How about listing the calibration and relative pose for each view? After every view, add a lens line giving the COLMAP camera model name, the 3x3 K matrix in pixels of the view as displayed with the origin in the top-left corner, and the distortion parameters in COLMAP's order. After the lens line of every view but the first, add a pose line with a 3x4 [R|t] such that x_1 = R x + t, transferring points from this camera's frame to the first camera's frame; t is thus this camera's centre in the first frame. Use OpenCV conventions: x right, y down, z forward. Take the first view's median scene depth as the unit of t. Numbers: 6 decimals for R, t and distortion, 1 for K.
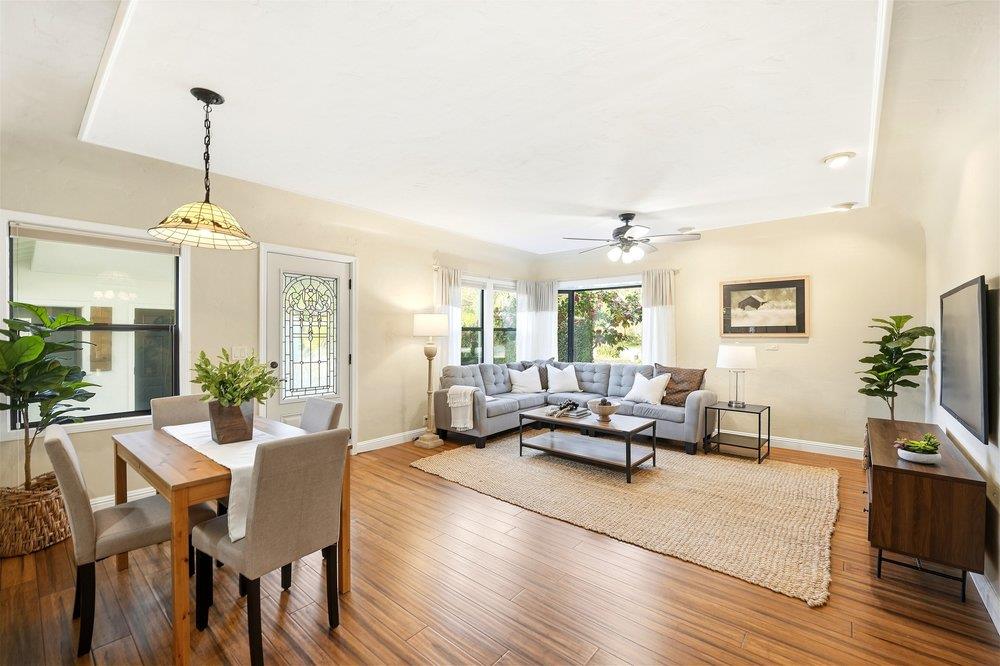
lens RADIAL K [[414.5, 0, 500.0], [0, 414.5, 333.0], [0, 0, 1]] dist [-0.009333, -0.000043]
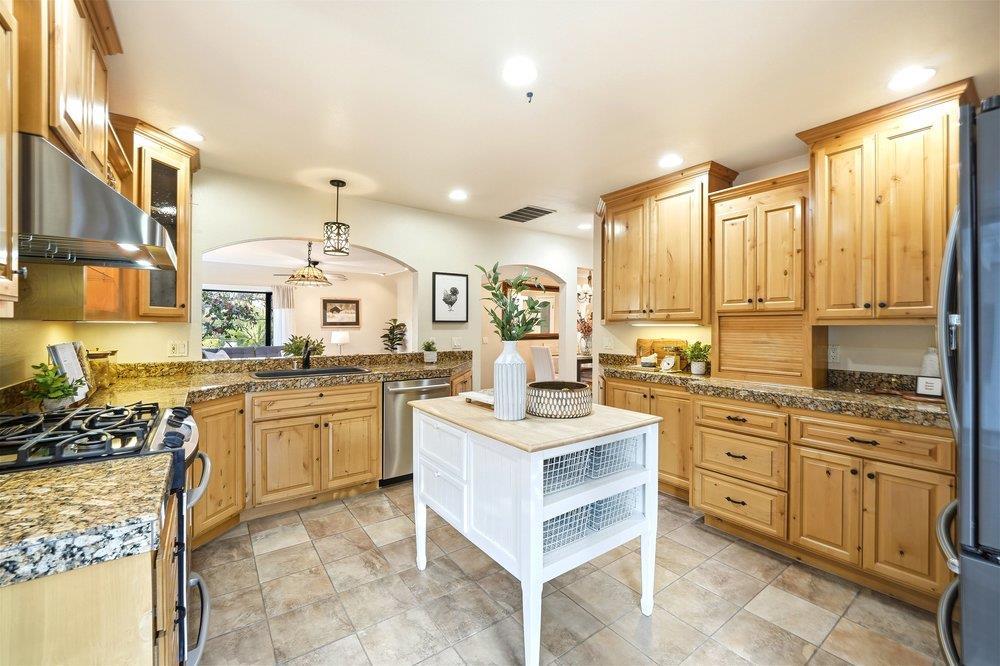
lens RADIAL K [[407.6, 0, 501.8], [0, 407.6, 326.7], [0, 0, 1]] dist [-0.011707, -0.000313]
pose [[0.229315, -0.005262, 0.973338, -1.128736], [-0.002832, 0.999978, 0.006074, -0.007940], [-0.973348, -0.004149, 0.229295, -0.204008]]
